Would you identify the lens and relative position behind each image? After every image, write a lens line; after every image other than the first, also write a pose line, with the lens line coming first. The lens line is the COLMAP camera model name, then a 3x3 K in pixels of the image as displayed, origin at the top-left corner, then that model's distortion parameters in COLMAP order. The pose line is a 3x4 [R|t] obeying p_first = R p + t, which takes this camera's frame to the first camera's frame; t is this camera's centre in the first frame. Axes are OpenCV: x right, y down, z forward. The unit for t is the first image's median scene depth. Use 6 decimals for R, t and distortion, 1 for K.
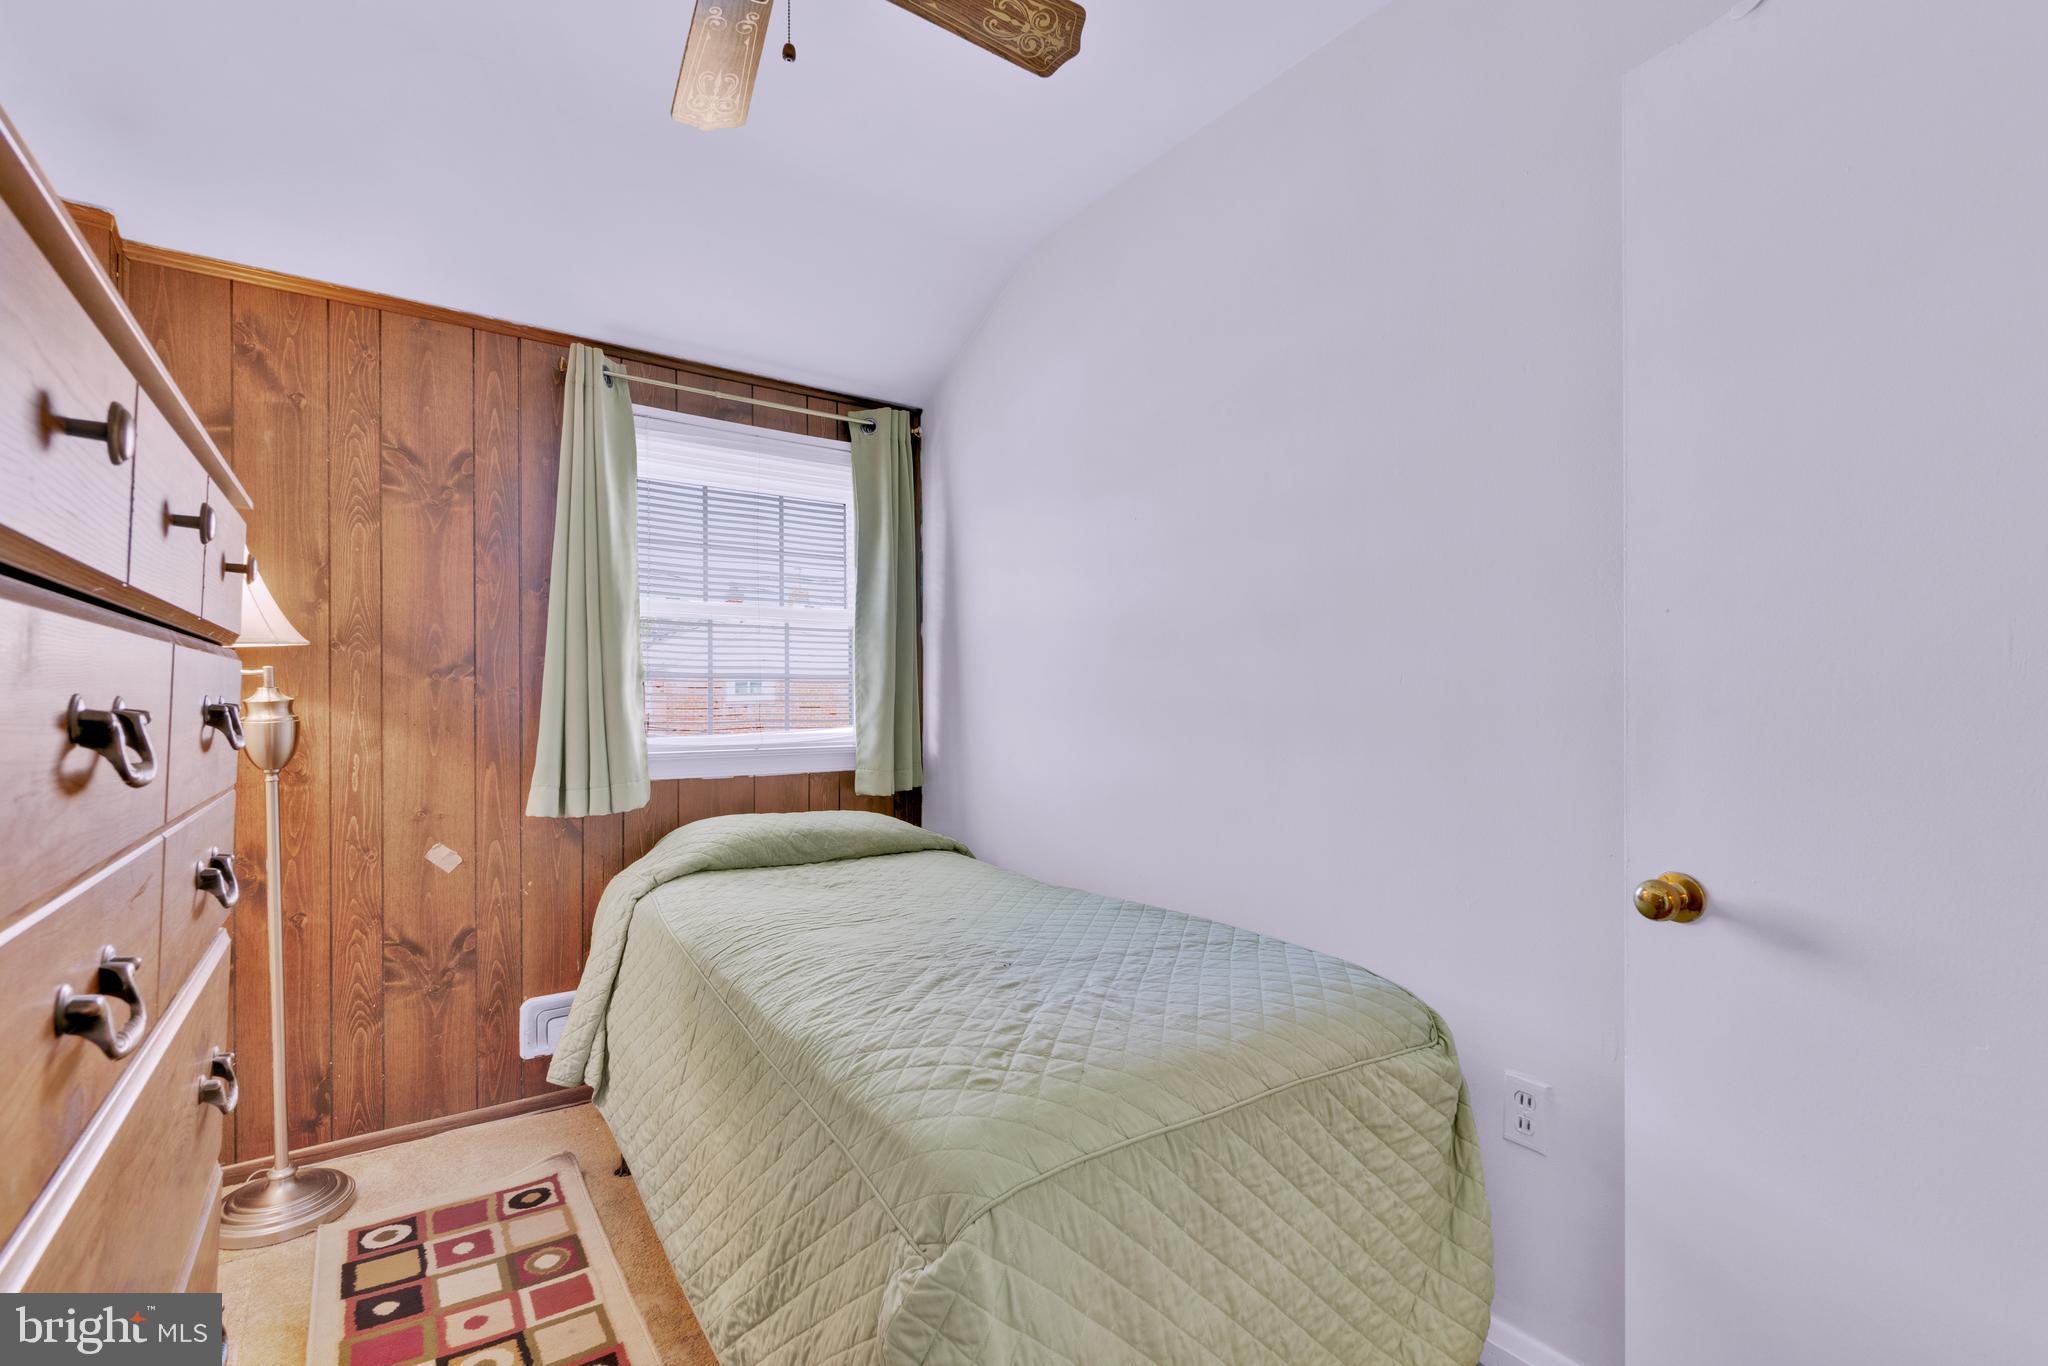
lens RADIAL K [[897.8, 0, 1029.6], [0, 897.8, 692.8], [0, 0, 1]] dist [0.001758, -0.001611]
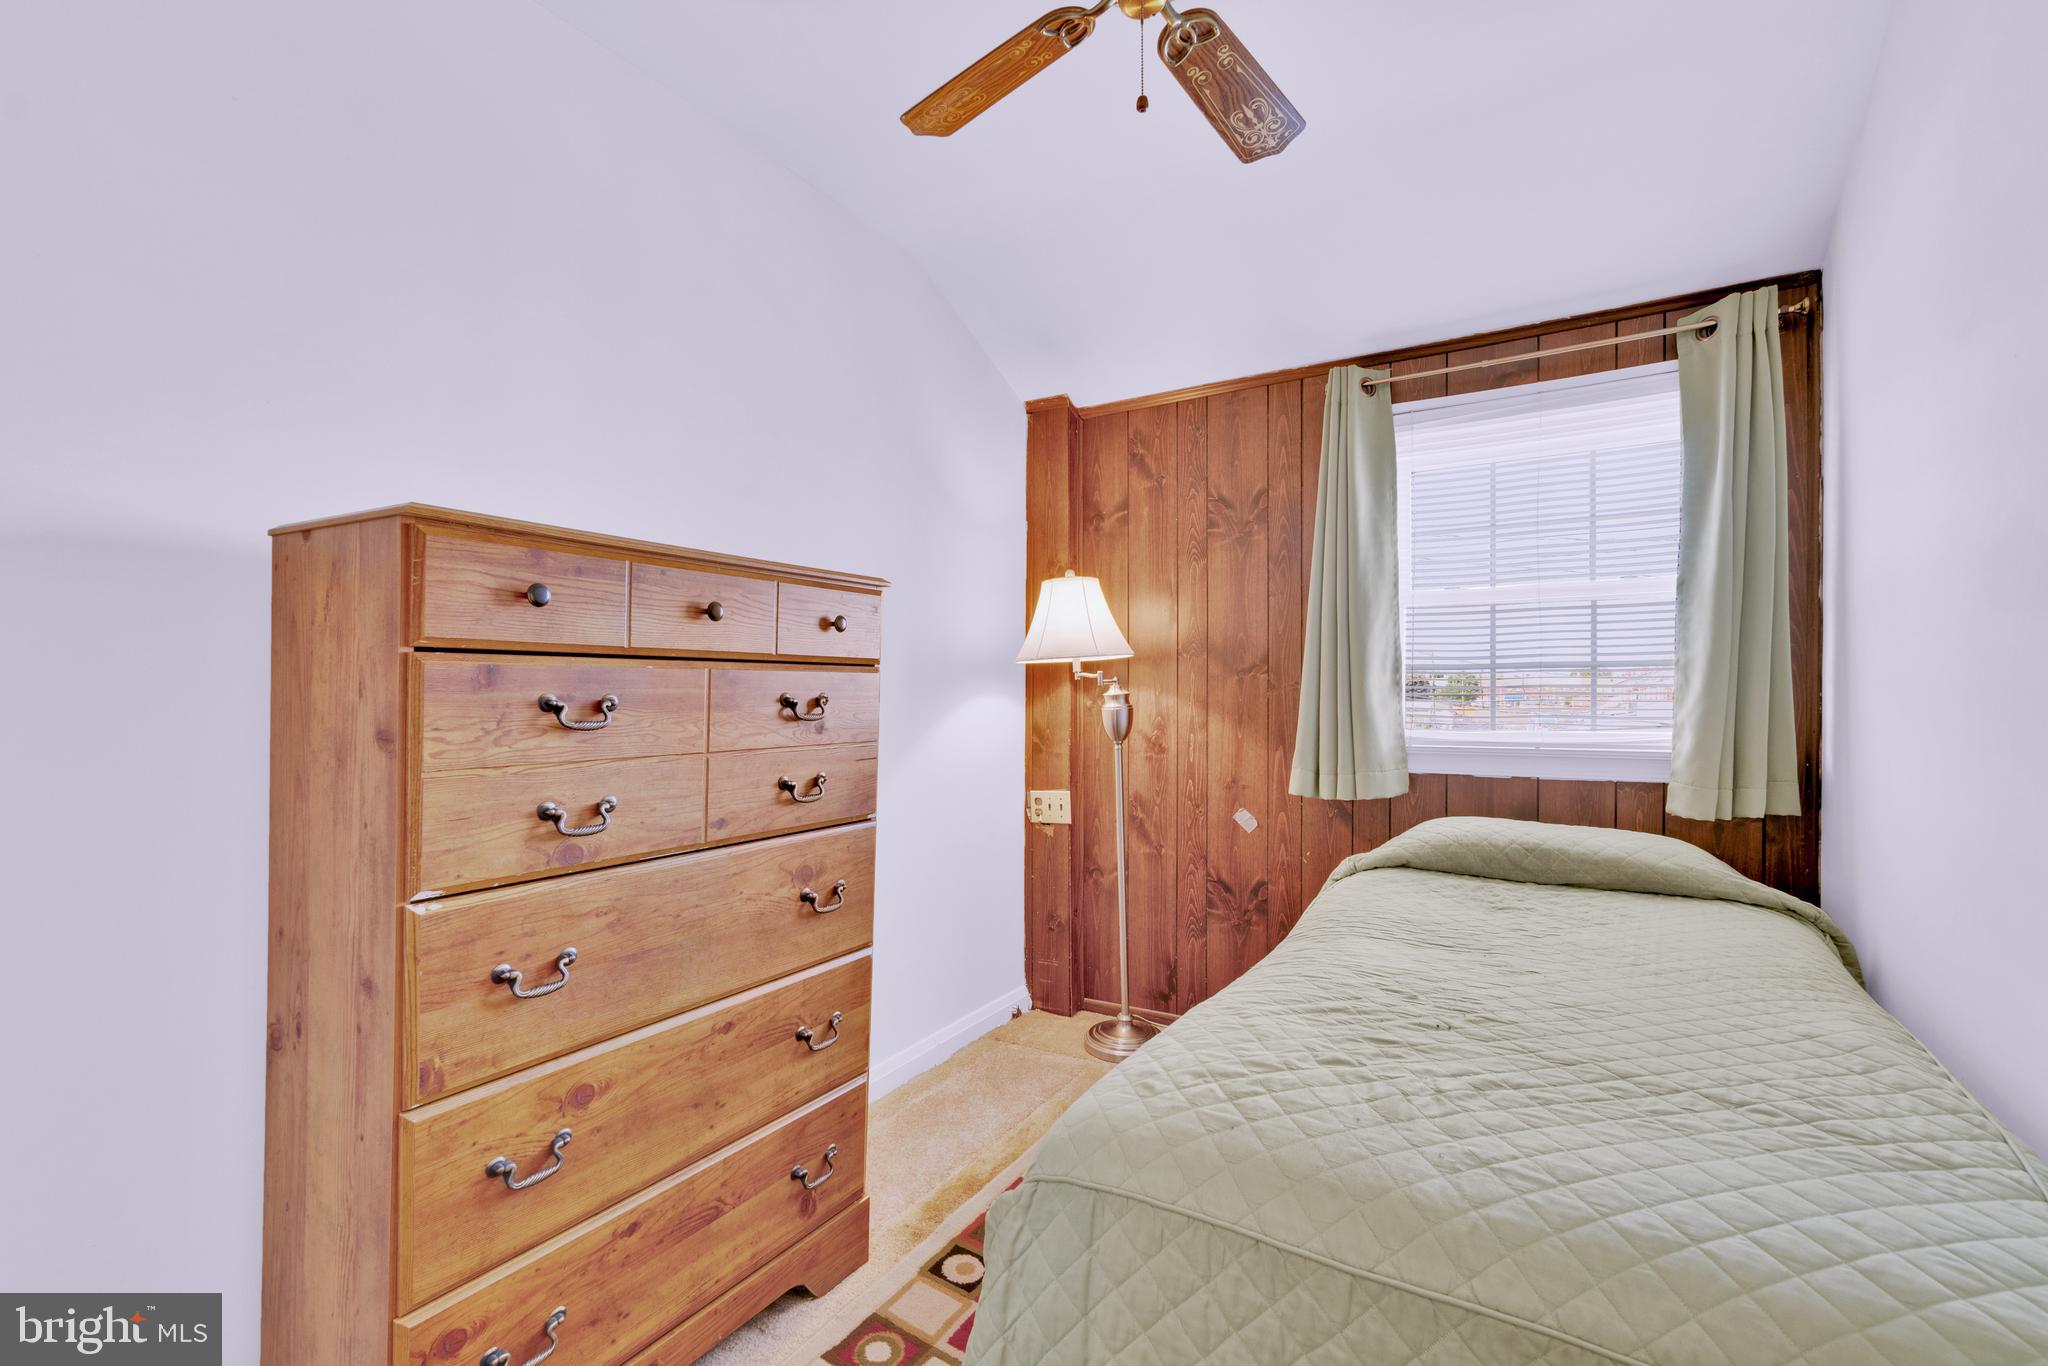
lens RADIAL K [[897.8, 0, 1035.9], [0, 897.8, 689.3], [0, 0, 1]] dist [0.001758, -0.001611]
pose [[0.403721, -0.005955, -0.914863, 0.370400], [0.010364, 0.999944, -0.001935, 0.001599], [0.914823, -0.008700, 0.403760, 0.234227]]
